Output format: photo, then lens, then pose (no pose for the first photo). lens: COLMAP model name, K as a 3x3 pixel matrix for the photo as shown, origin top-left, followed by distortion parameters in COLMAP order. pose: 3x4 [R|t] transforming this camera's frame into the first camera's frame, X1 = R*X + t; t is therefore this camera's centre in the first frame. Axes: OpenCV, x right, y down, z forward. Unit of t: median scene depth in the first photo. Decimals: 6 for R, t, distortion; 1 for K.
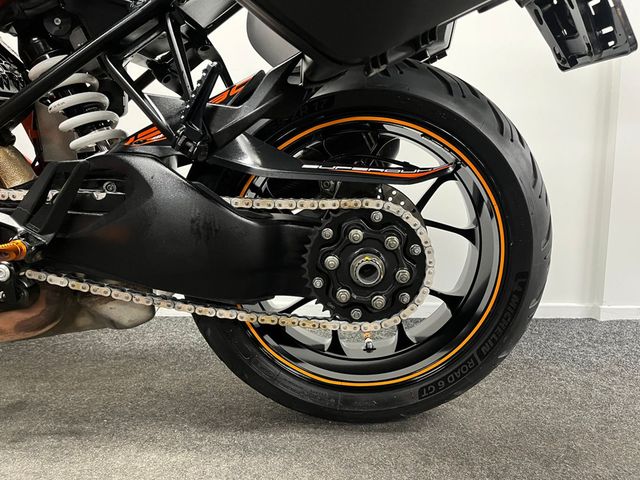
lens RADIAL K [[482.3, 0, 325.0], [0, 482.3, 240.6], [0, 0, 1]] dist [0.062250, -0.080950]
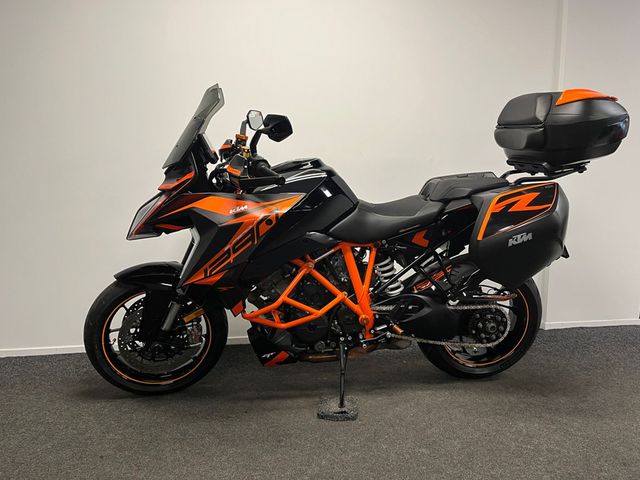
lens RADIAL K [[482.3, 0, 323.2], [0, 482.3, 242.5], [0, 0, 1]] dist [0.062250, -0.080950]
pose [[0.988153, -0.023750, 0.151623, -1.287255], [0.021321, 0.999617, 0.017632, -0.503143], [-0.151983, -0.014190, 0.988281, -1.715692]]
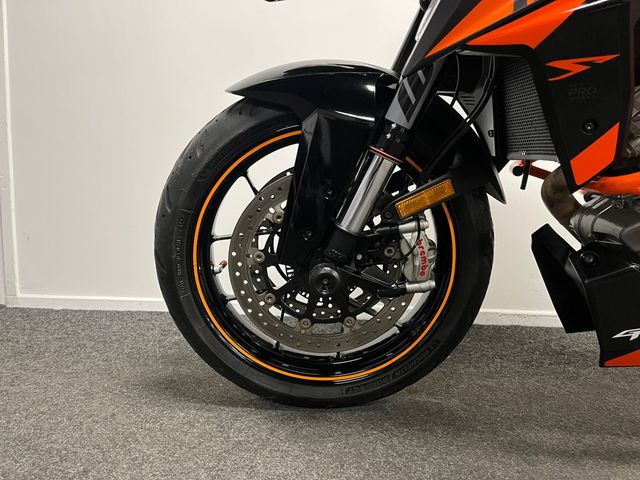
lens RADIAL K [[482.3, 0, 317.8], [0, 482.3, 236.5], [0, 0, 1]] dist [0.062250, -0.080950]
pose [[0.994183, 0.012817, -0.106942, -1.686045], [-0.014622, 0.999763, -0.016103, 0.001702], [0.106710, 0.017573, 0.994135, -0.010513]]
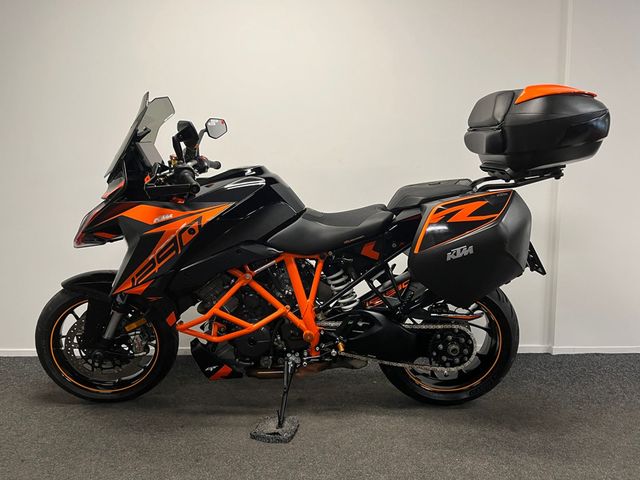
lens RADIAL K [[482.3, 0, 318.9], [0, 482.3, 241.5], [0, 0, 1]] dist [0.062250, -0.080950]
pose [[0.999963, -0.008559, 0.000575, -0.618634], [0.008563, 0.999939, -0.006941, -0.497890], [-0.000515, 0.006946, 0.999976, -1.640460]]
